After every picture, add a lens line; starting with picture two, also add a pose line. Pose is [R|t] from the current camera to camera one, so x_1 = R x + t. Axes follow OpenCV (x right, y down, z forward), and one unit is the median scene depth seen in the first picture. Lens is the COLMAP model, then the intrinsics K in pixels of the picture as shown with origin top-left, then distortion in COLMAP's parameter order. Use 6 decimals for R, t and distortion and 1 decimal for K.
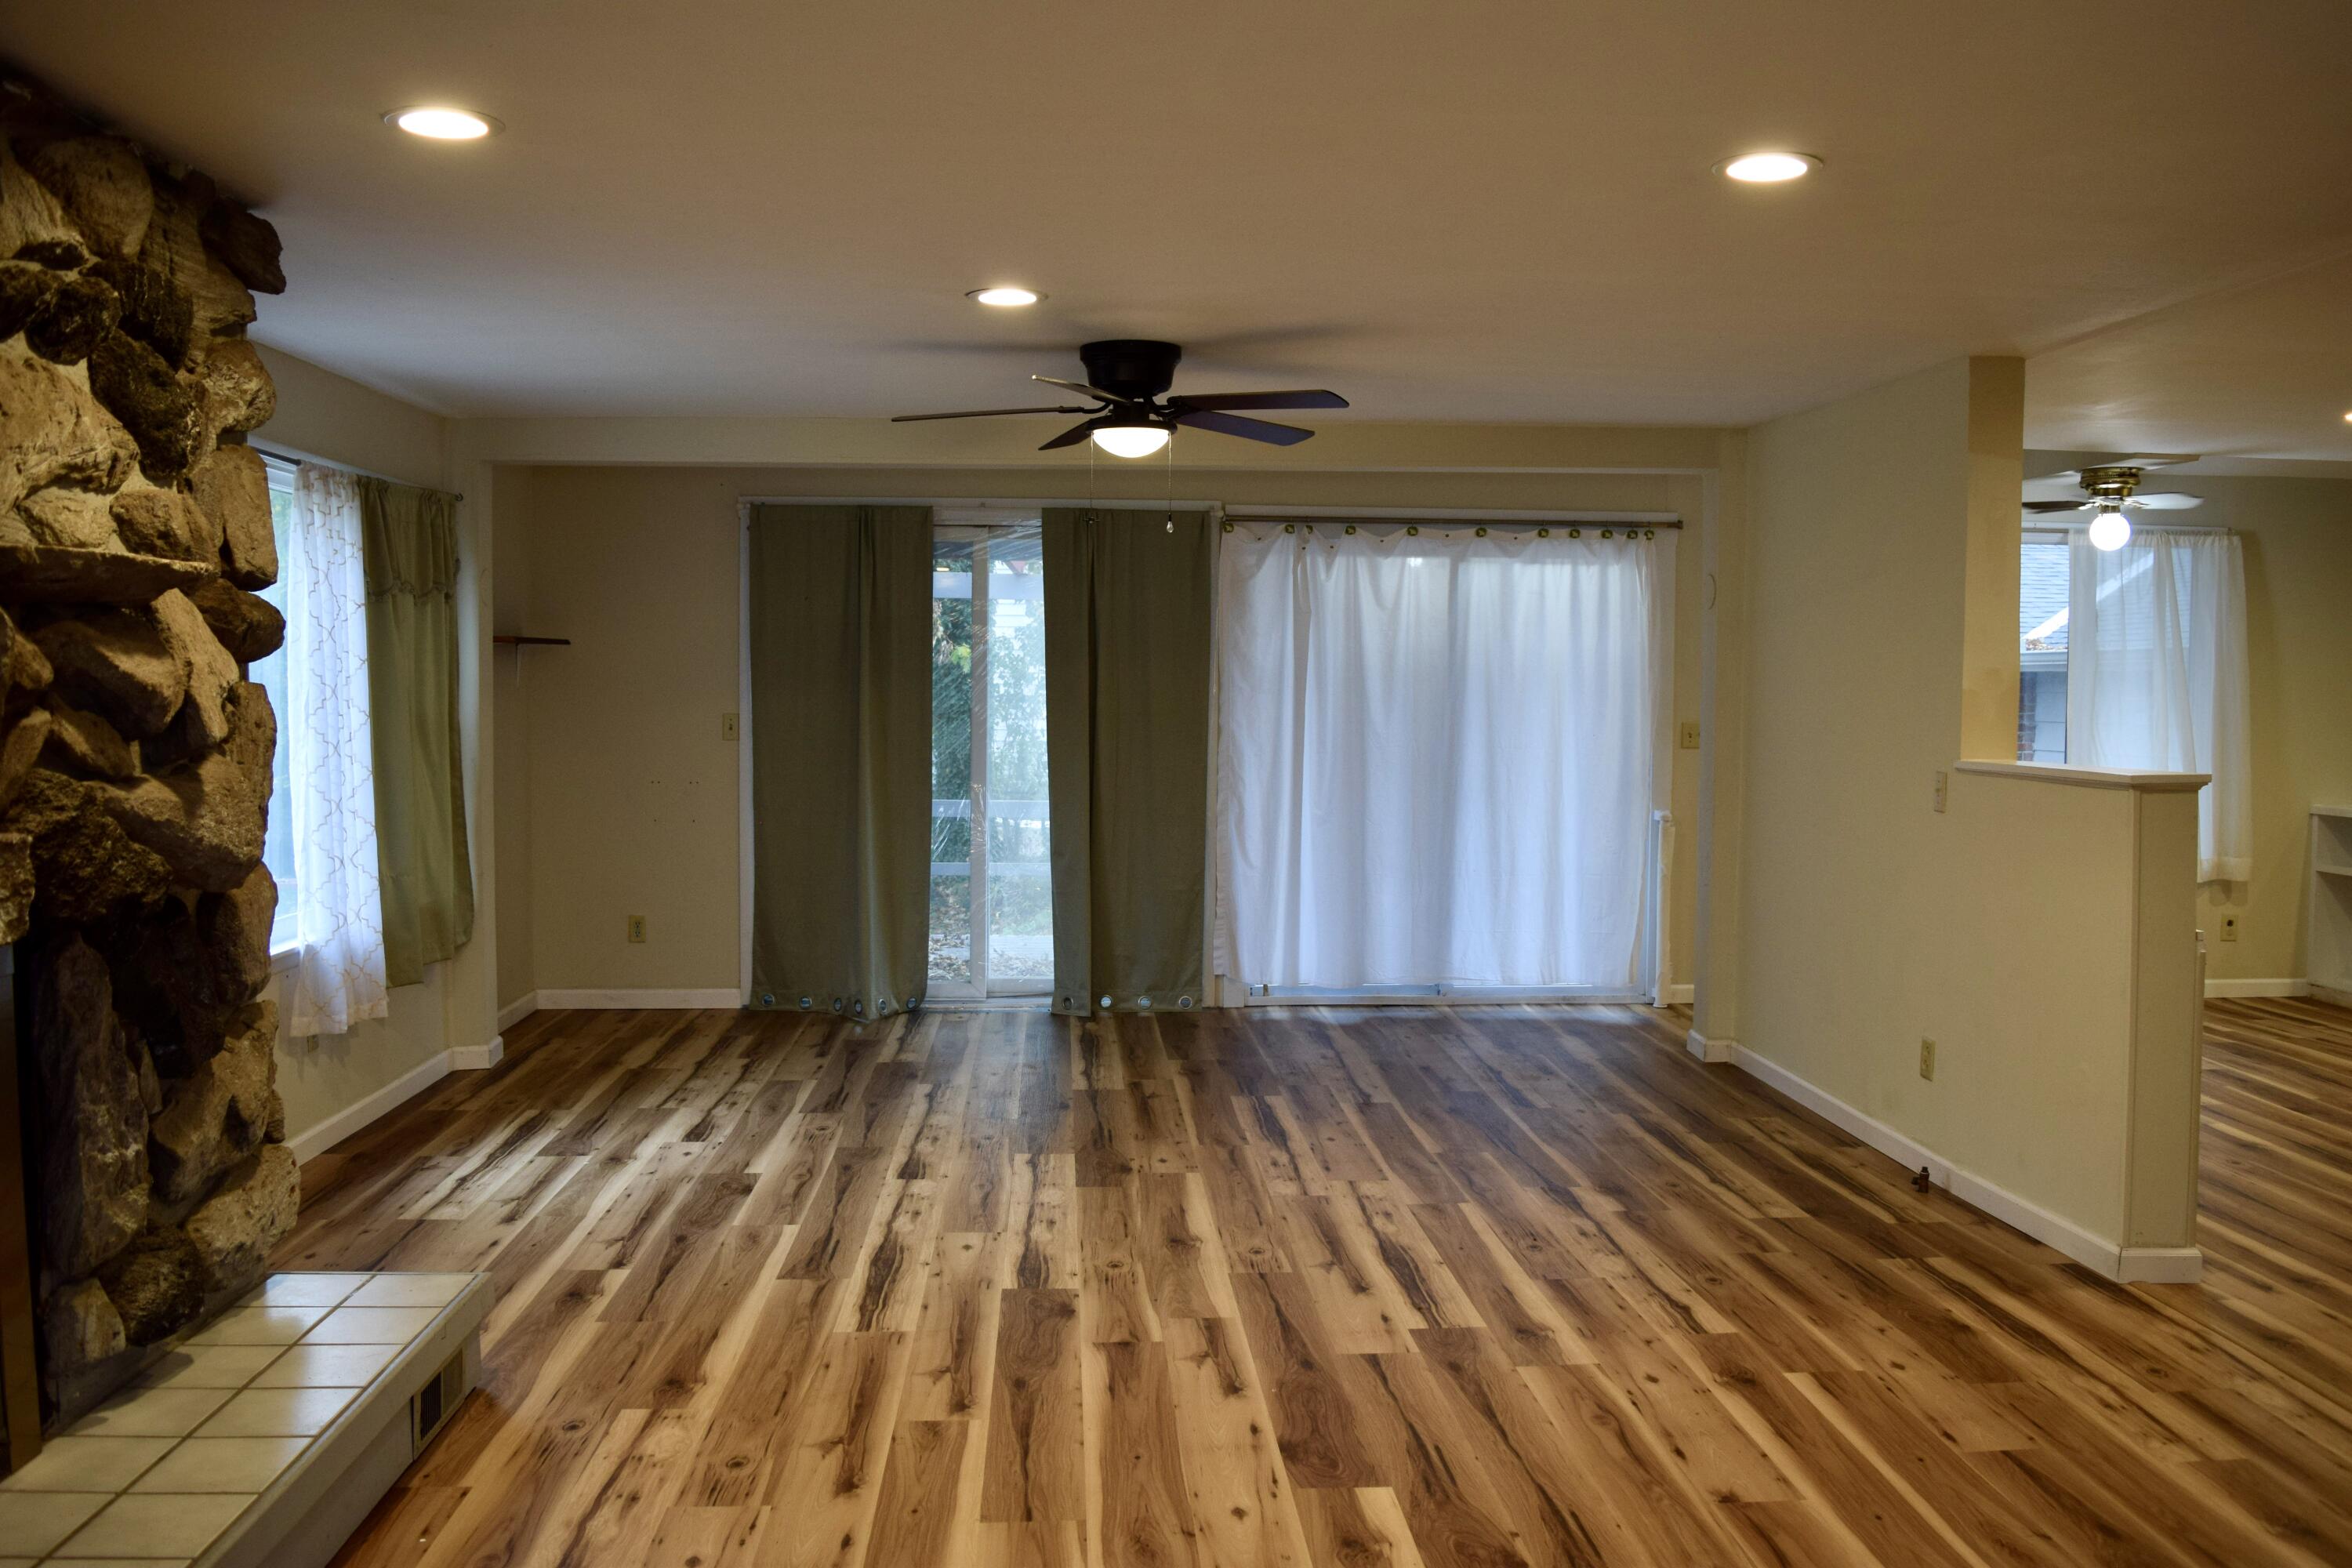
lens RADIAL K [[1839.9, 0, 1183.2], [0, 1839.9, 782.2], [0, 0, 1]] dist [-0.095928, 0.021945]
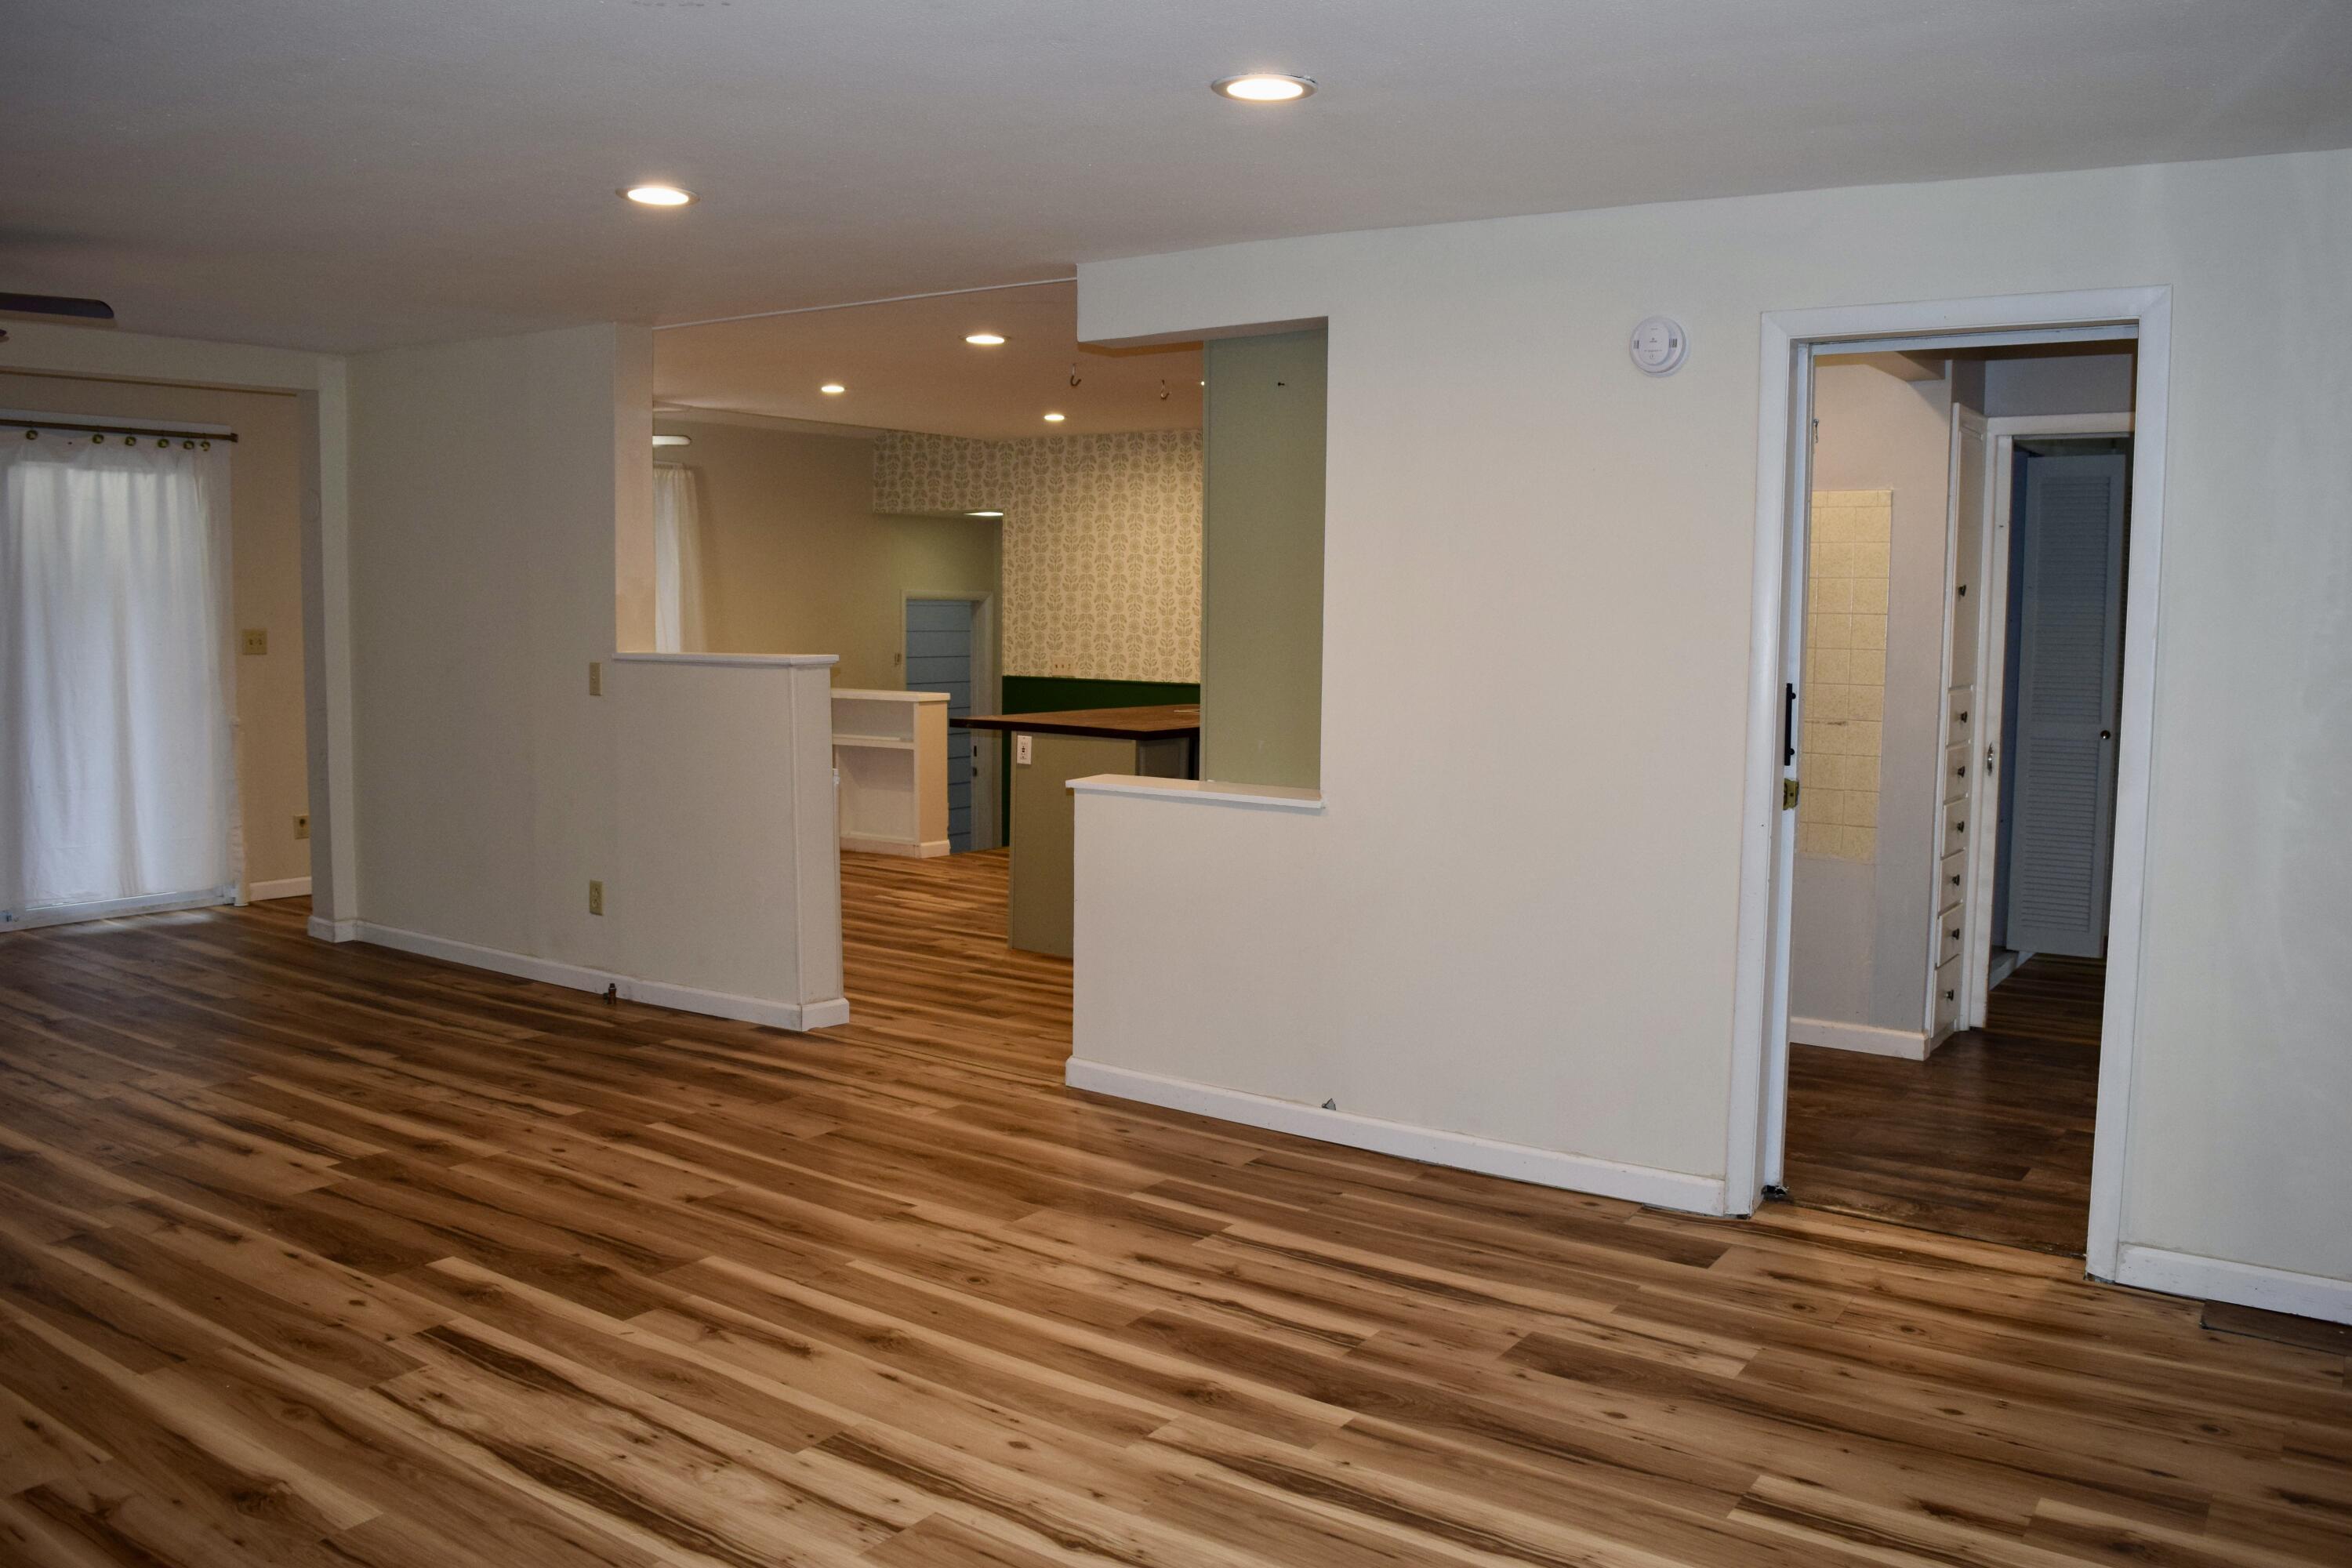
lens RADIAL K [[1839.9, 0, 1187.3], [0, 1839.9, 785.3], [0, 0, 1]] dist [-0.095928, 0.021945]
pose [[0.617273, -0.075740, 0.783095, -0.369350], [0.035212, 0.997018, 0.068675, 0.007796], [-0.785961, -0.014817, 0.618099, -0.091179]]
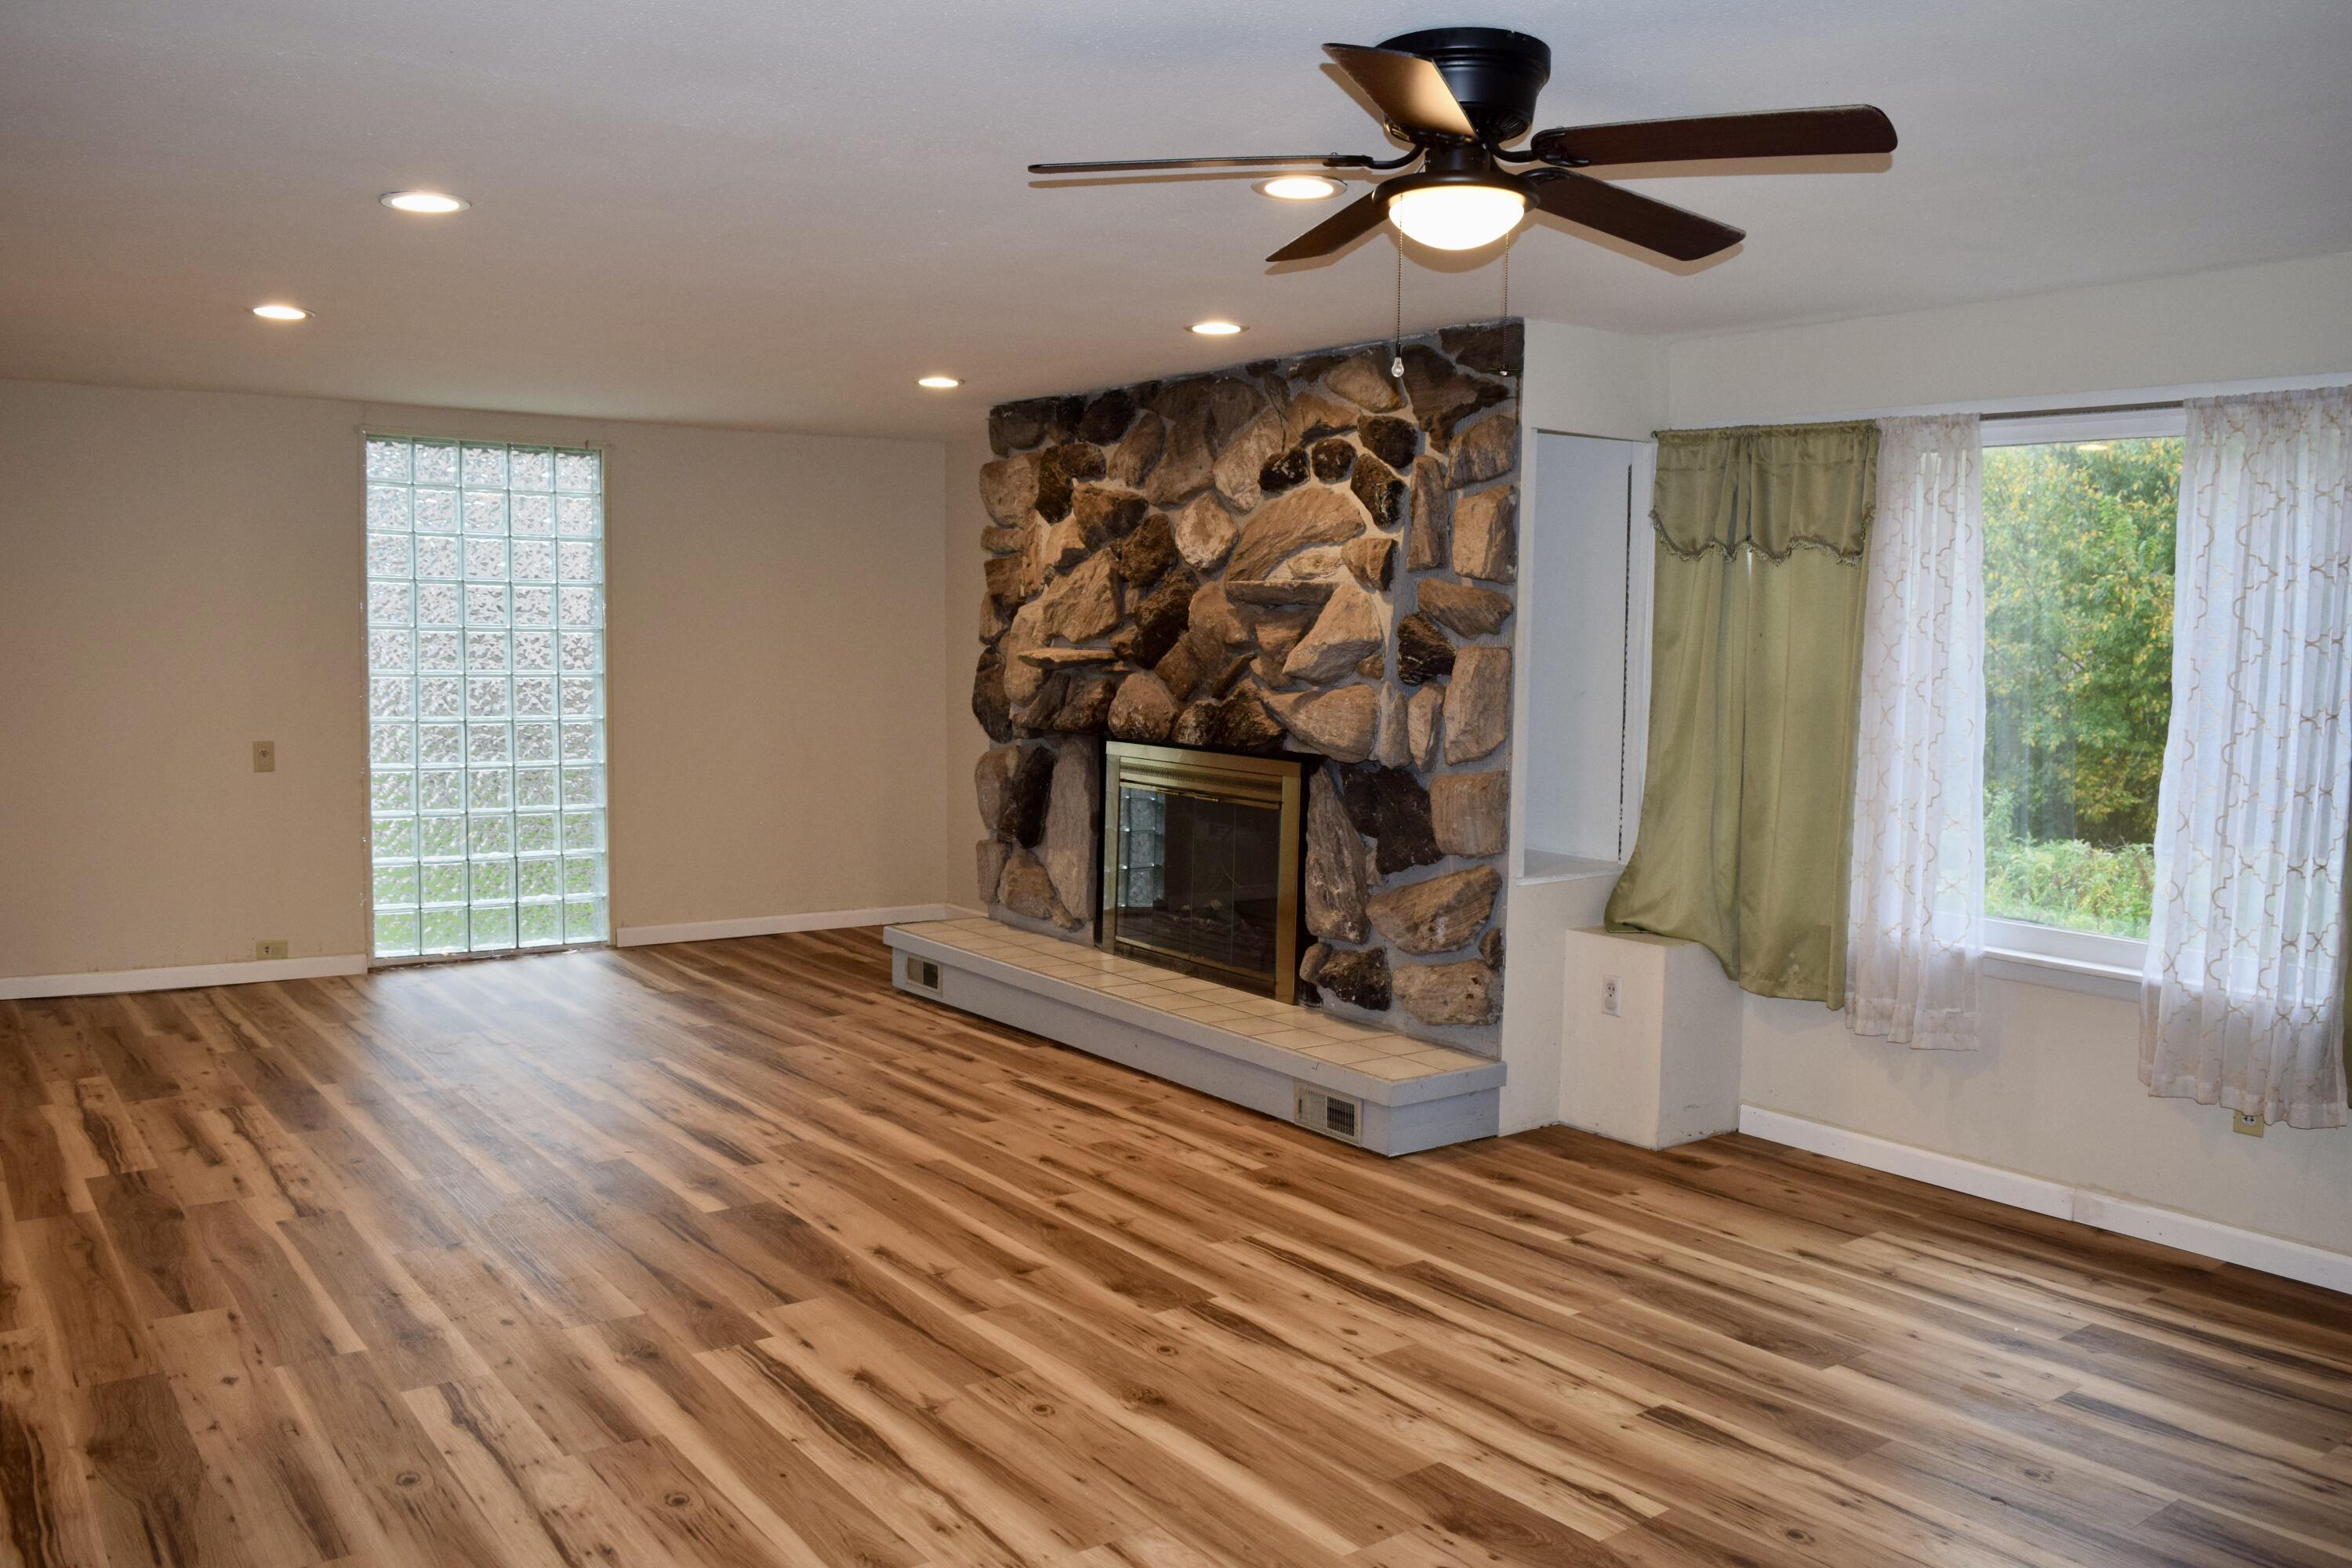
lens RADIAL K [[1839.9, 0, 1181.4], [0, 1839.9, 772.5], [0, 0, 1]] dist [-0.095928, 0.021945]
pose [[-0.840032, 0.022193, -0.542083, 0.412219], [-0.051734, 0.991333, 0.120755, -0.098681], [0.540065, 0.129482, -0.831604, 1.712365]]
